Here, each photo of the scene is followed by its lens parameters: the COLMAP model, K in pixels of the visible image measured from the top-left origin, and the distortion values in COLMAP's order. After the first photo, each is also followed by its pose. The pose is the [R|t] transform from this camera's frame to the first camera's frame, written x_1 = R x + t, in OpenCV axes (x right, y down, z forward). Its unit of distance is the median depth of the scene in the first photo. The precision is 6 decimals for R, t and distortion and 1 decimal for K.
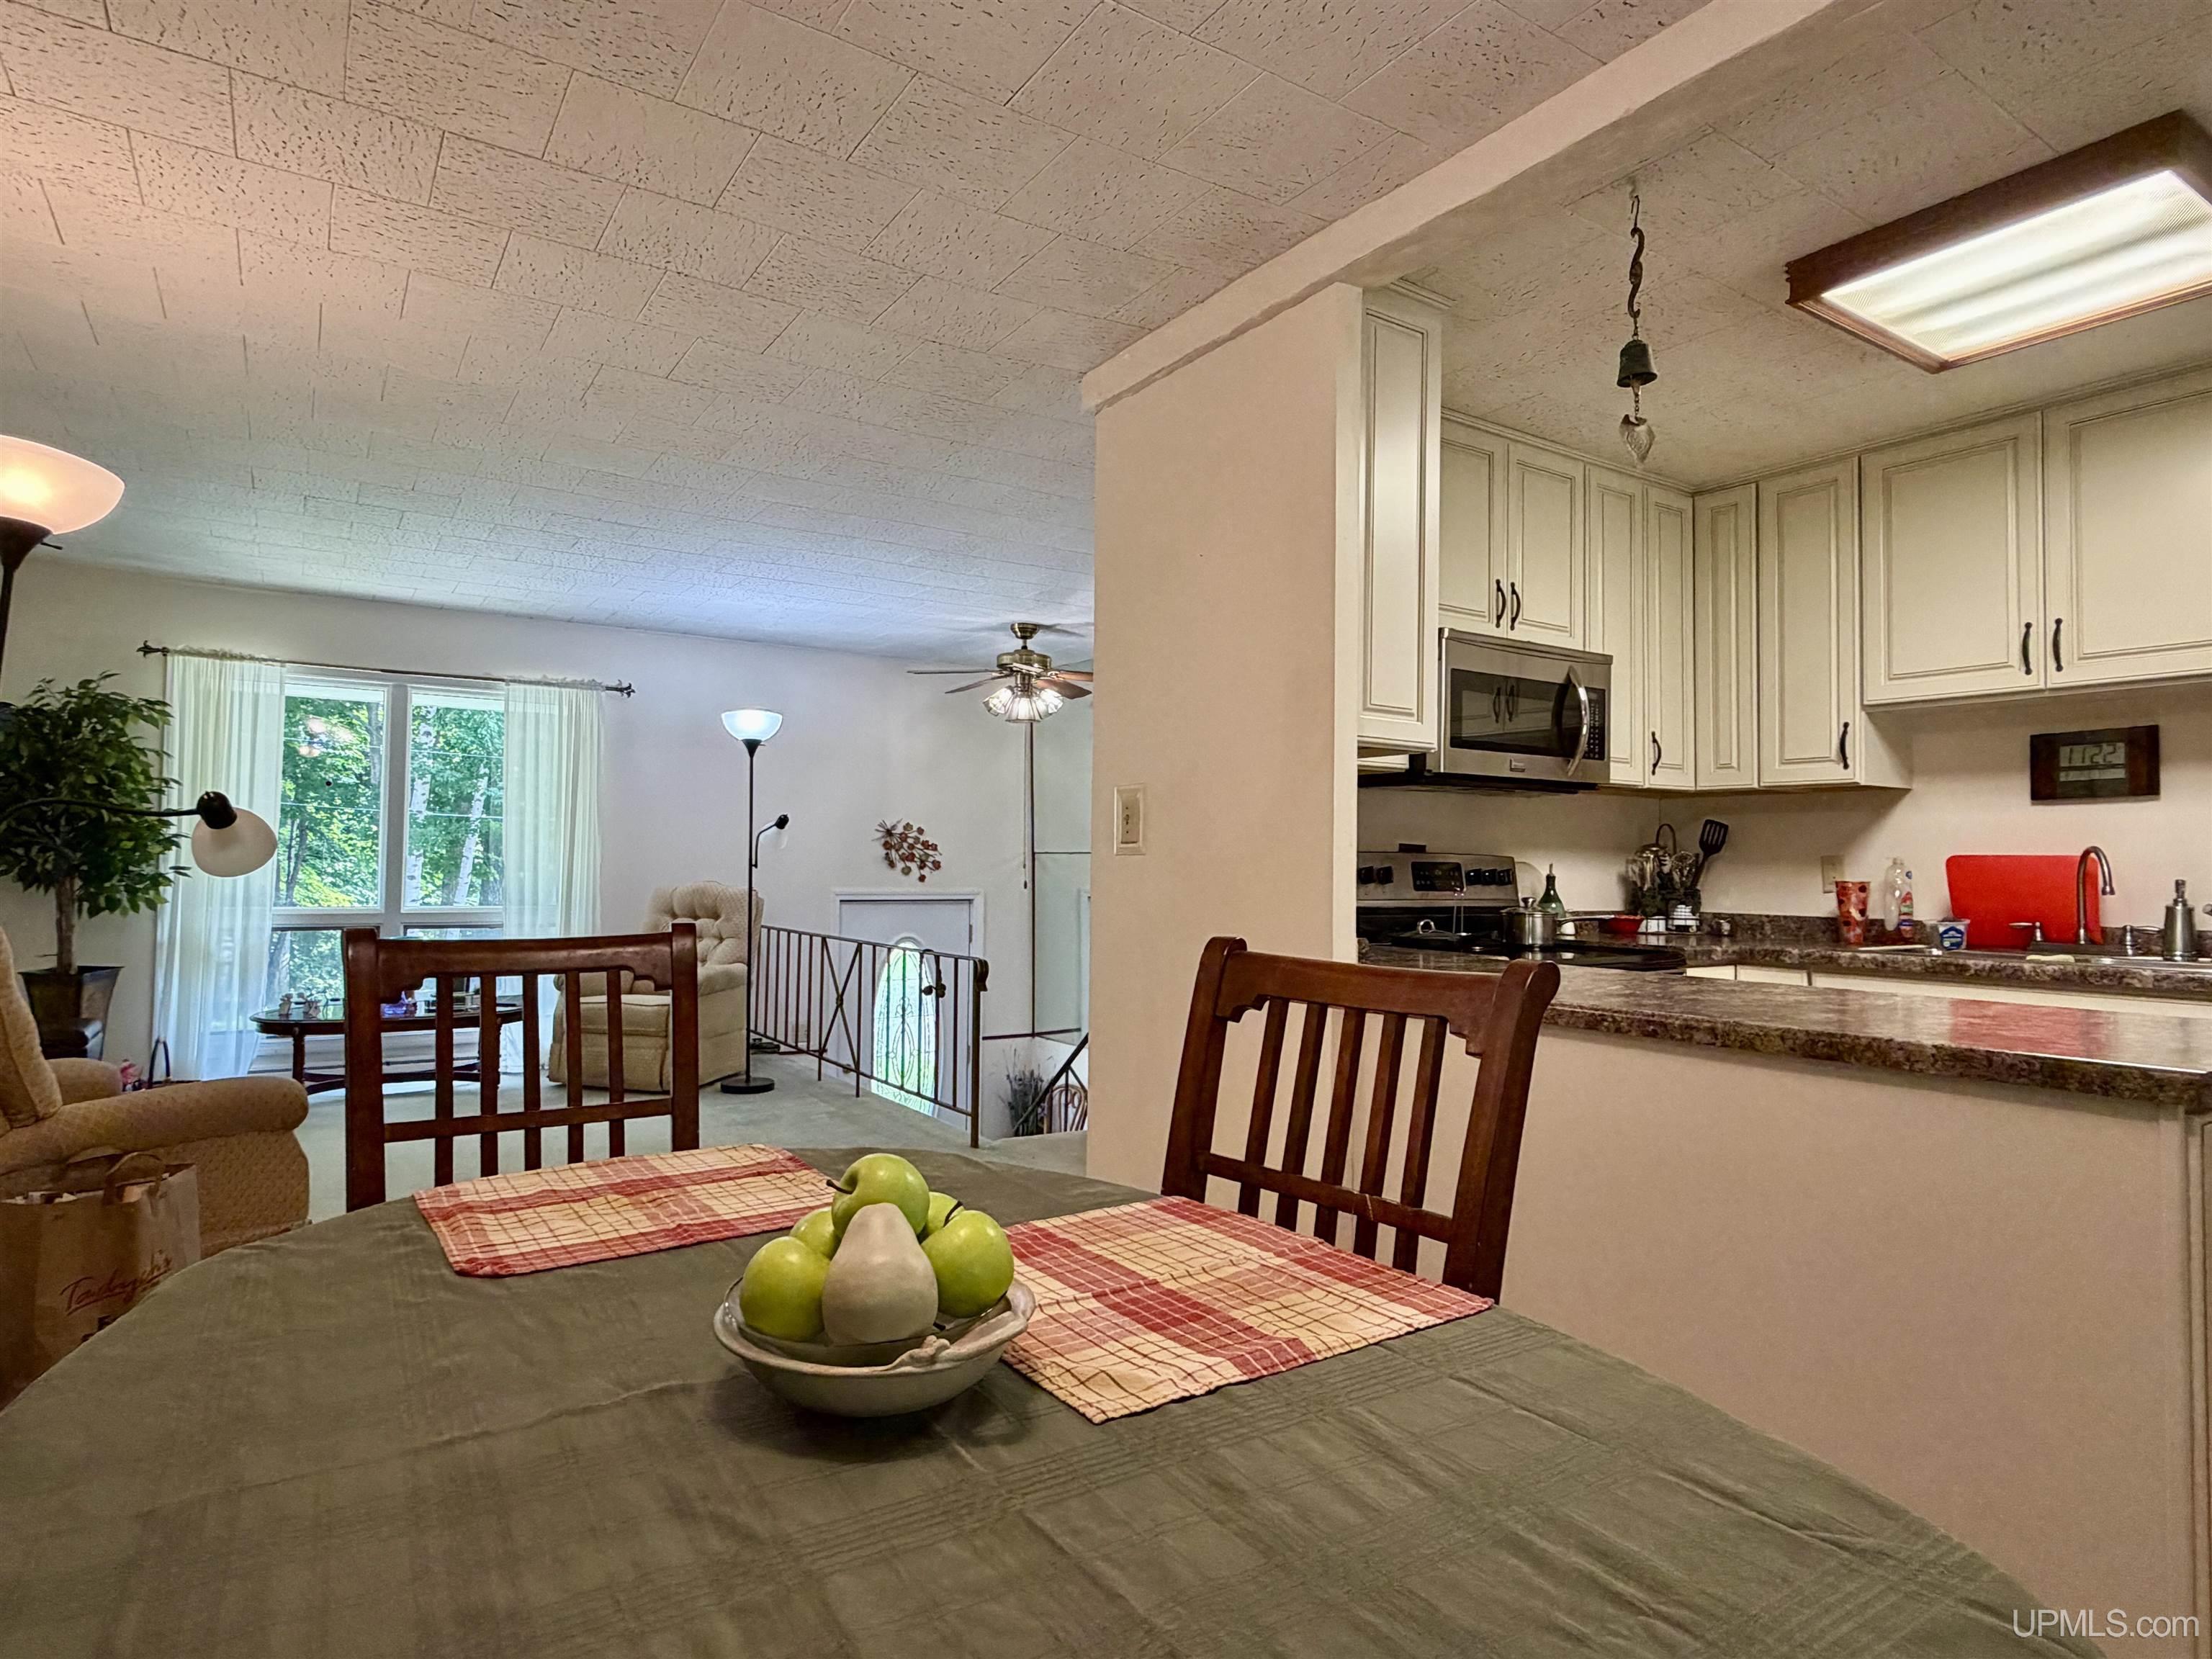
lens RADIAL K [[1228.0, 0, 1096.1], [0, 1228.0, 818.8], [0, 0, 1]] dist [-0.005851, 0.003361]
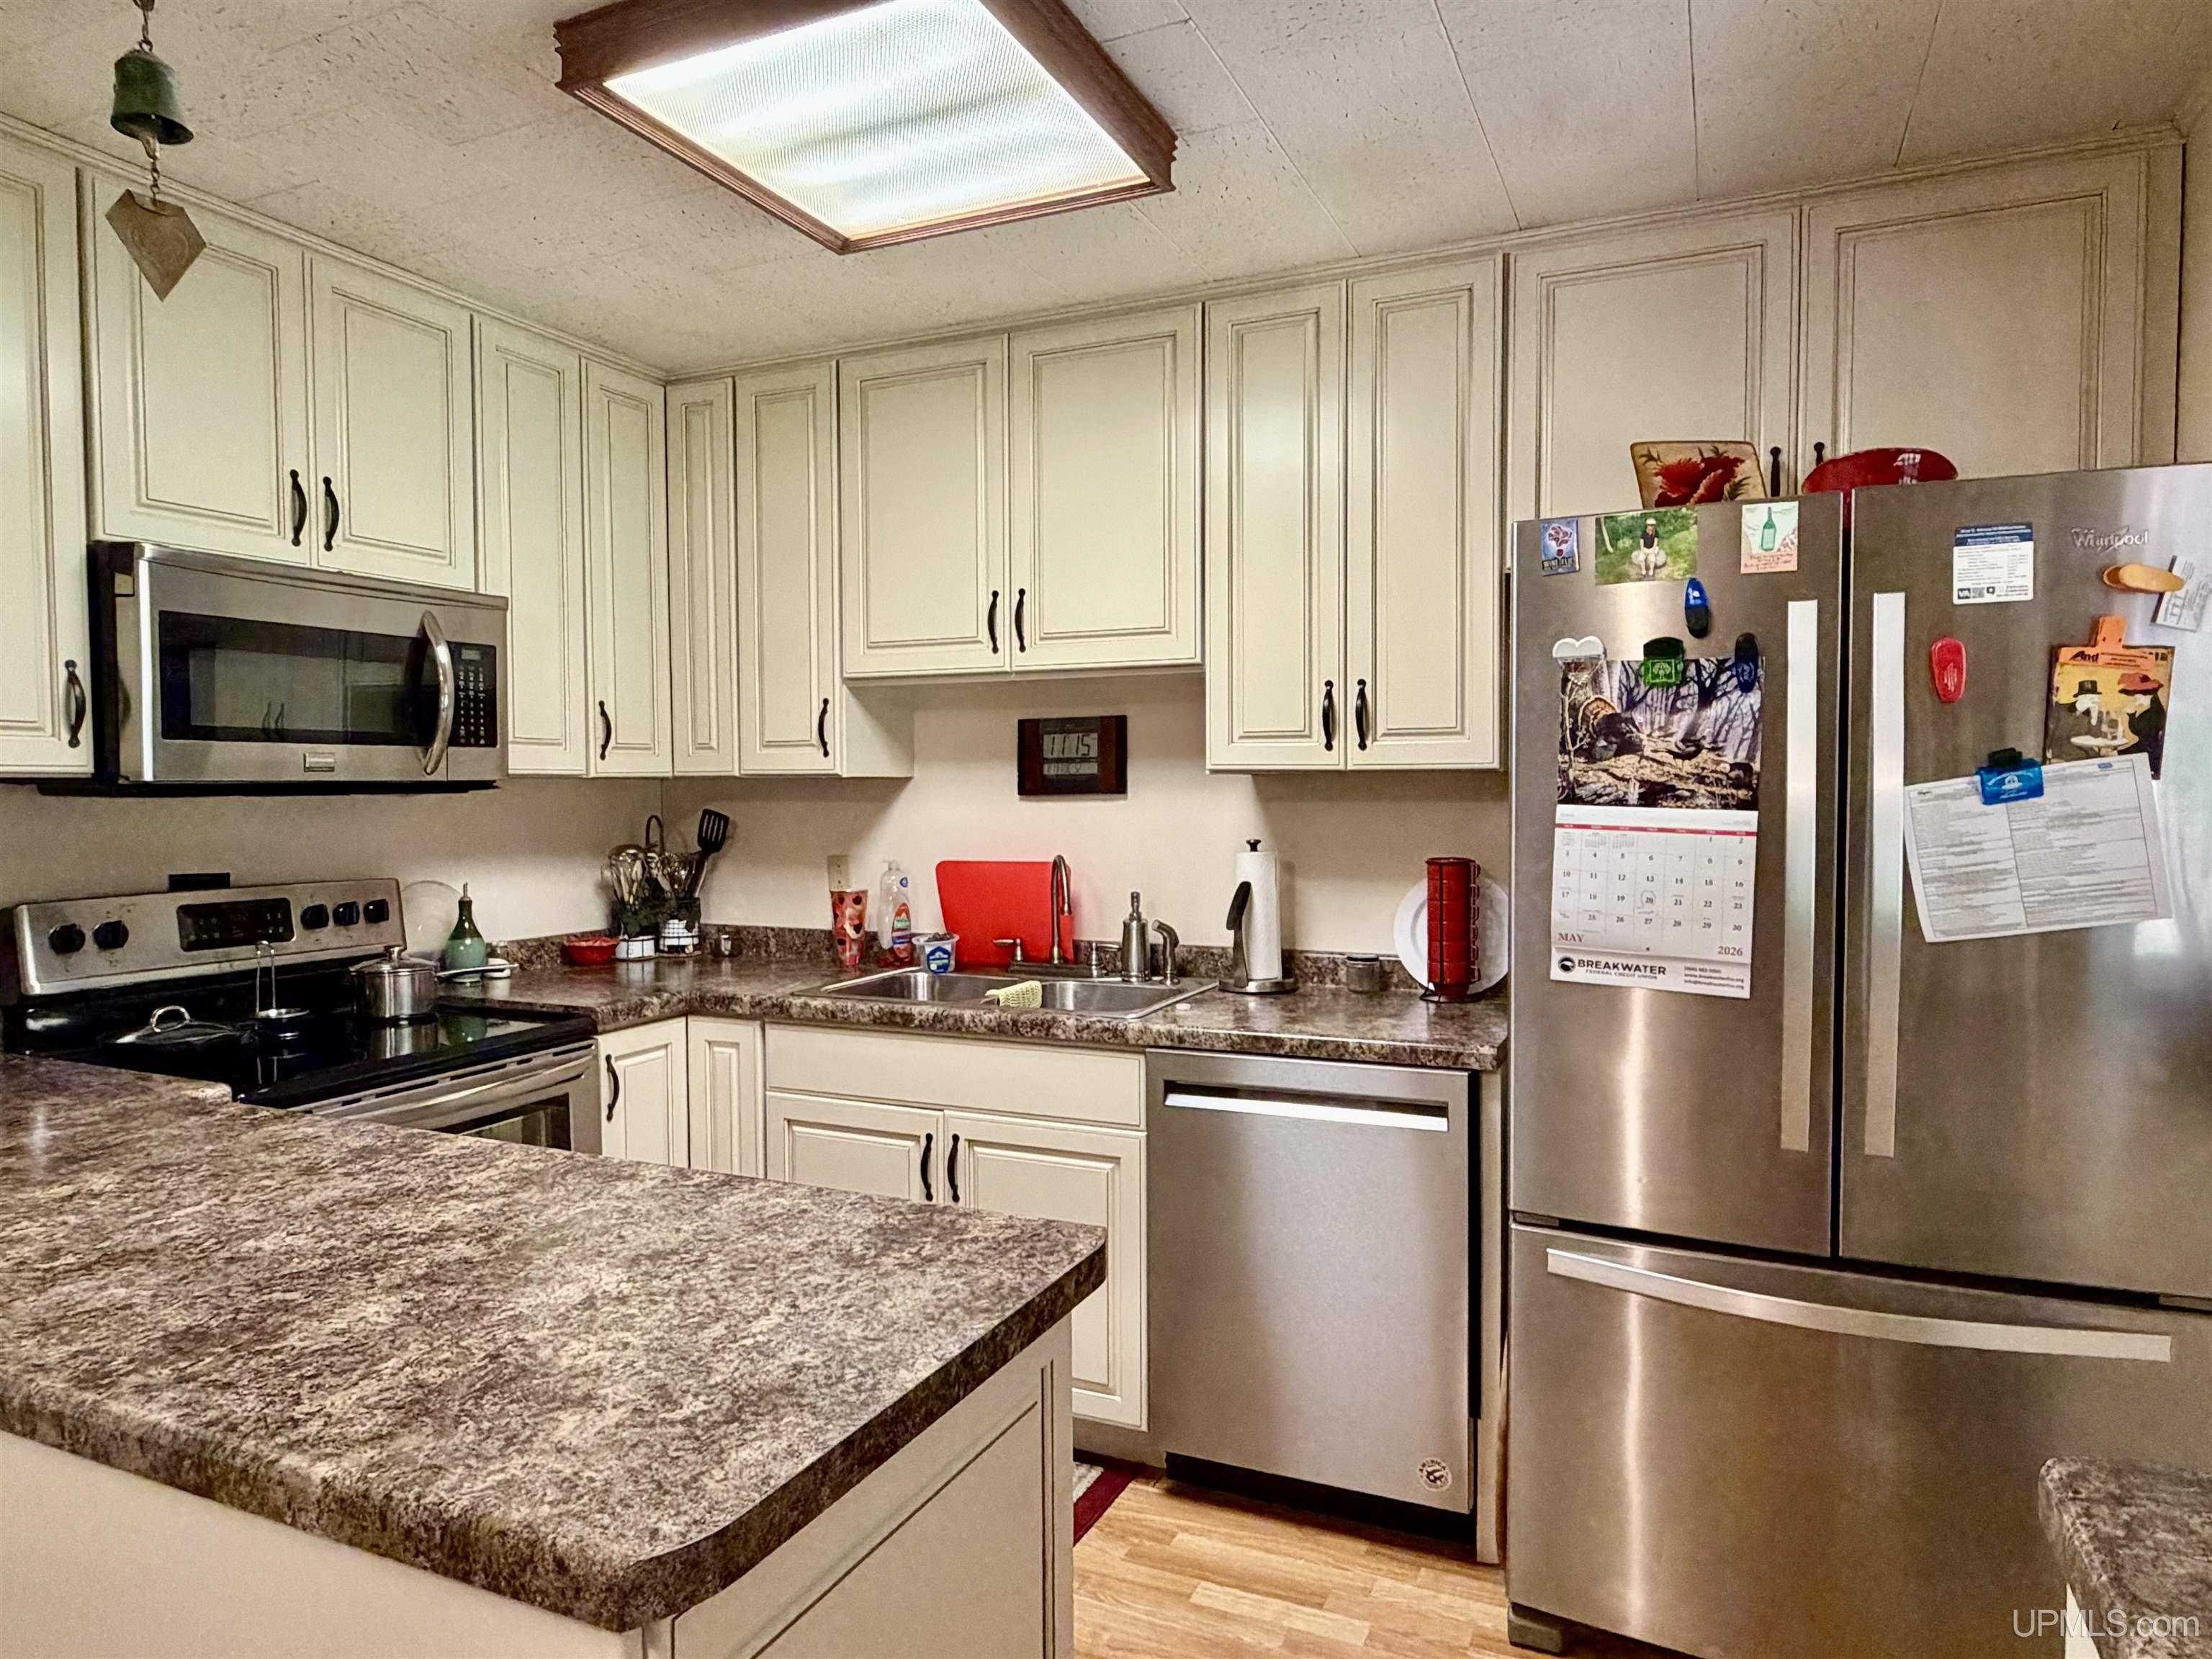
lens RADIAL K [[1357.5, 0, 1099.0], [0, 1357.5, 832.3], [0, 0, 1]] dist [-0.005484, 0.001503]
pose [[0.845861, -0.035543, 0.532218, 0.292678], [-0.004587, 0.997256, 0.073890, -0.058750], [-0.533384, -0.064942, 0.843377, 0.156017]]
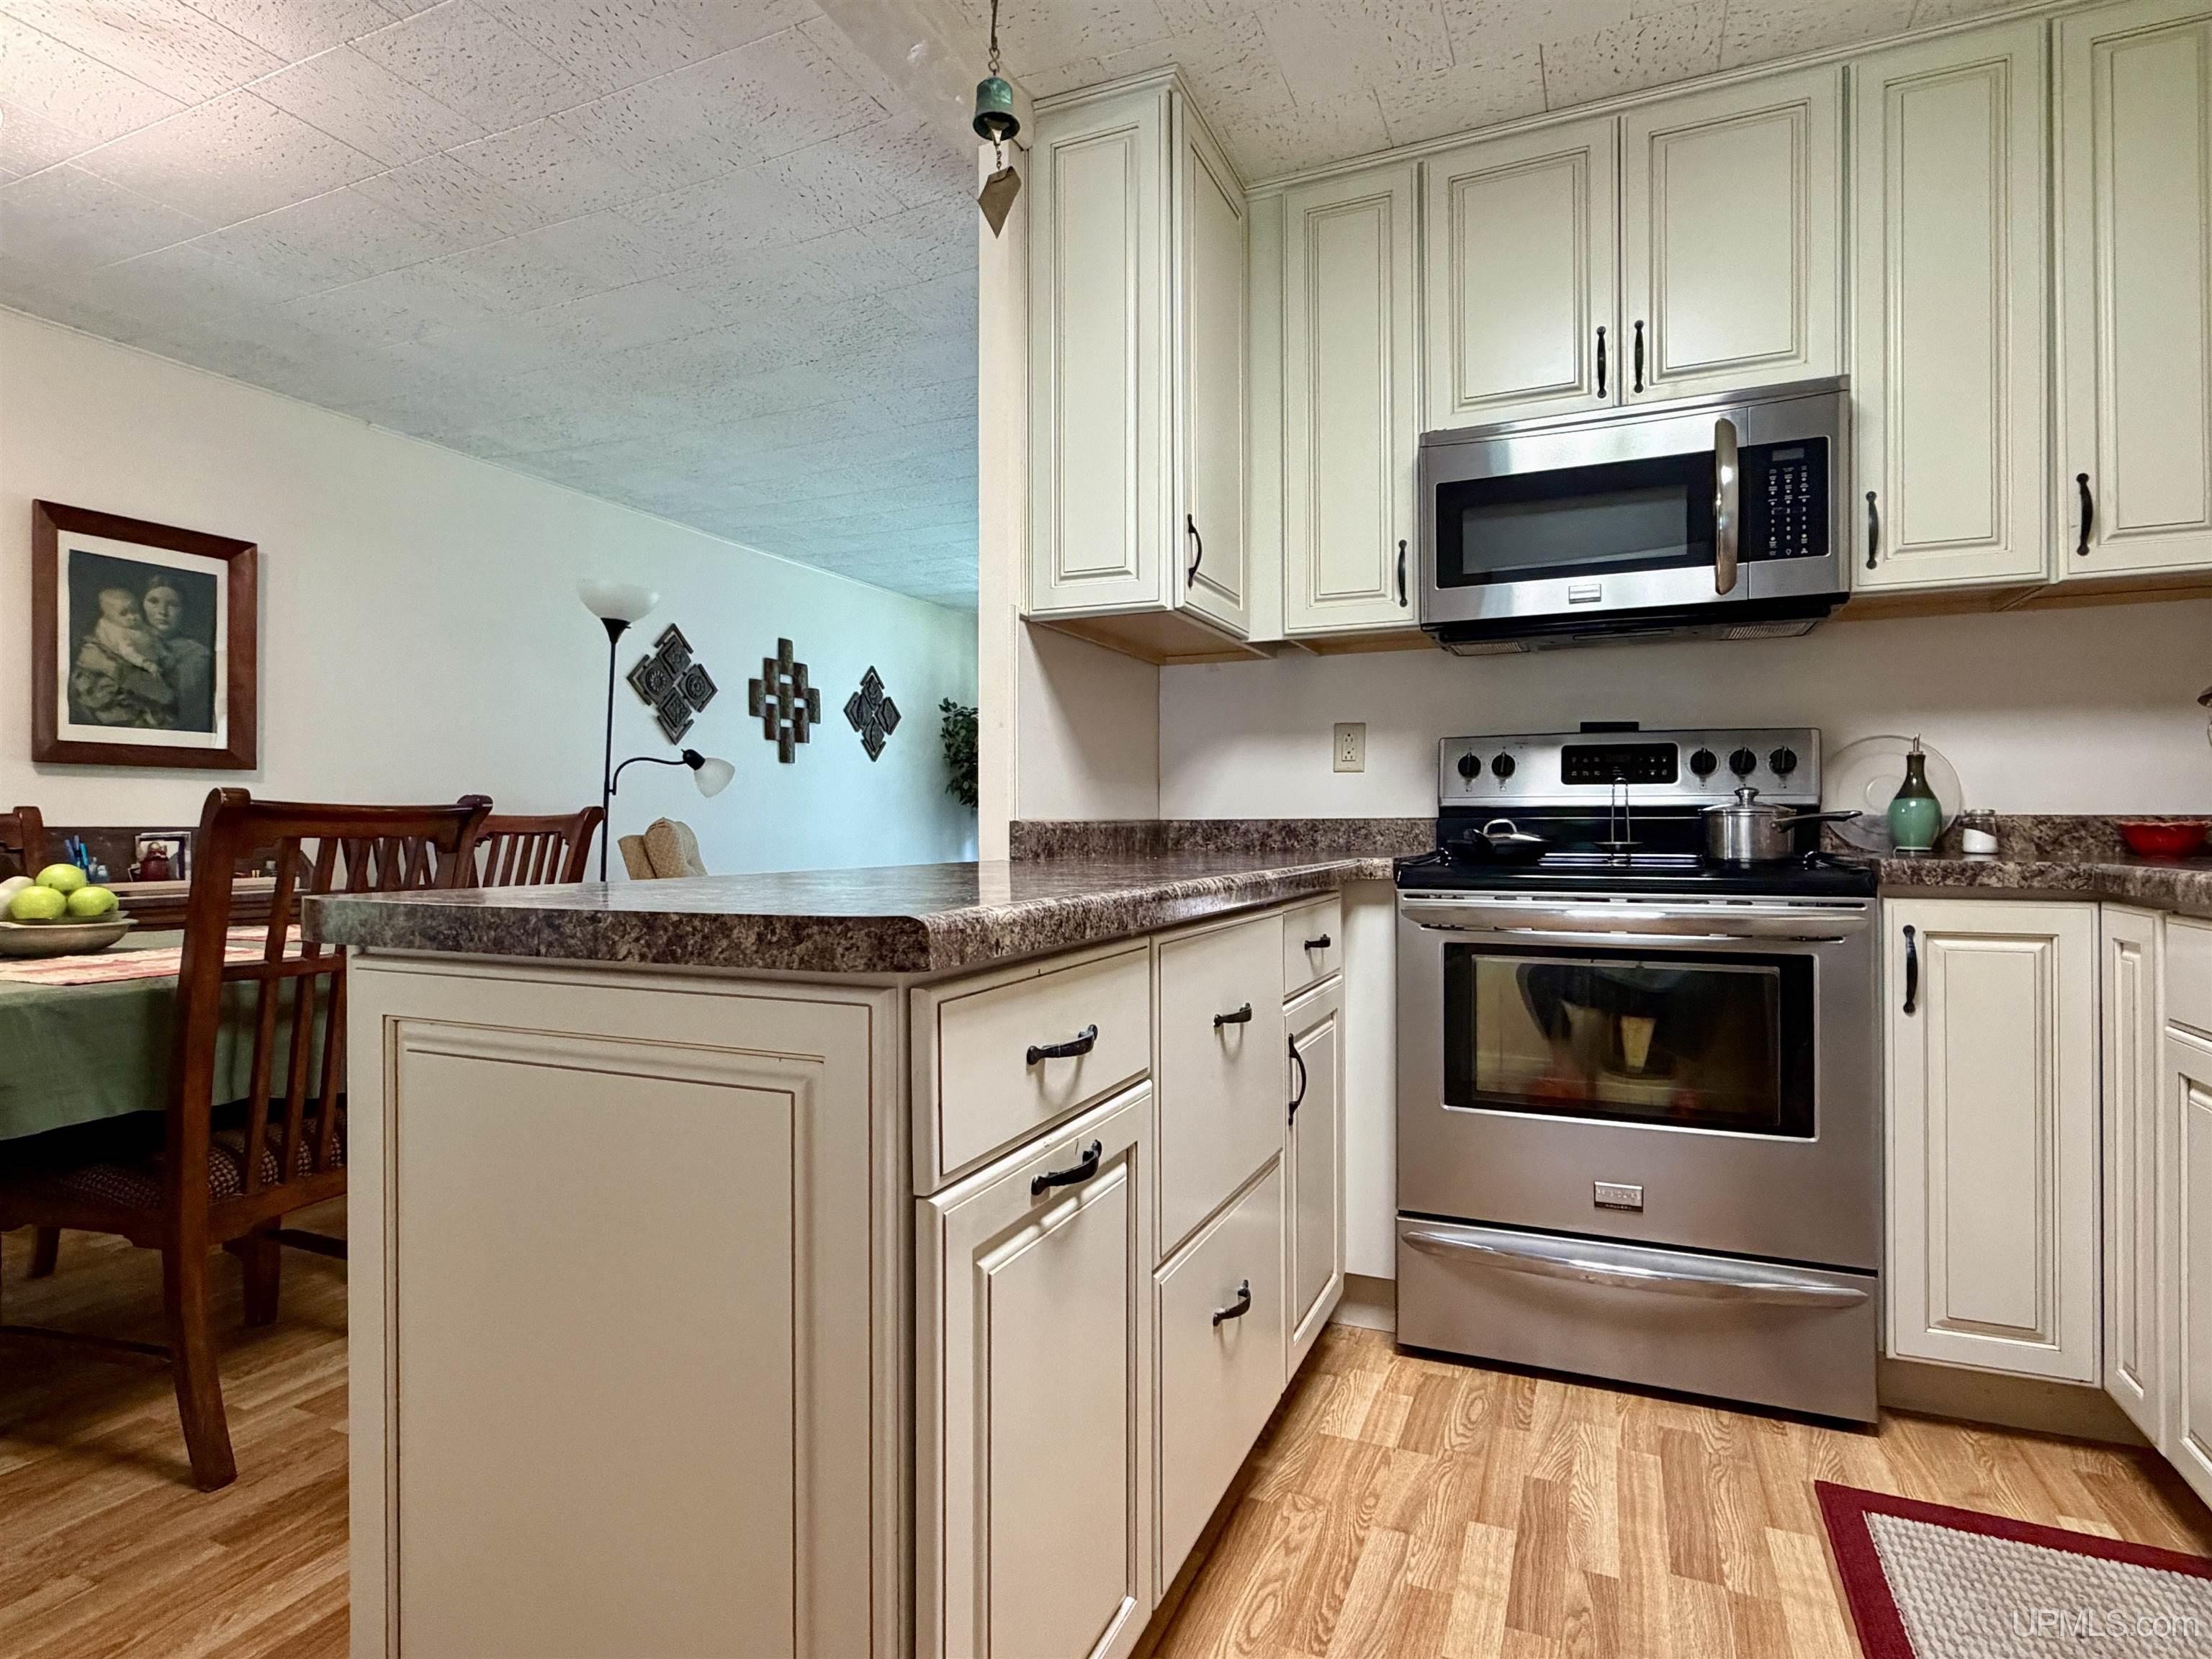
lens RADIAL K [[1175.0, 0, 1098.7], [0, 1175.0, 824.2], [0, 0, 1]] dist [-0.001063, -0.000823]
pose [[0.539790, -0.017162, -0.841625, 0.710426], [0.044384, 0.998982, 0.008095, 0.064637], [0.840629, -0.041724, 0.540002, 0.384439]]
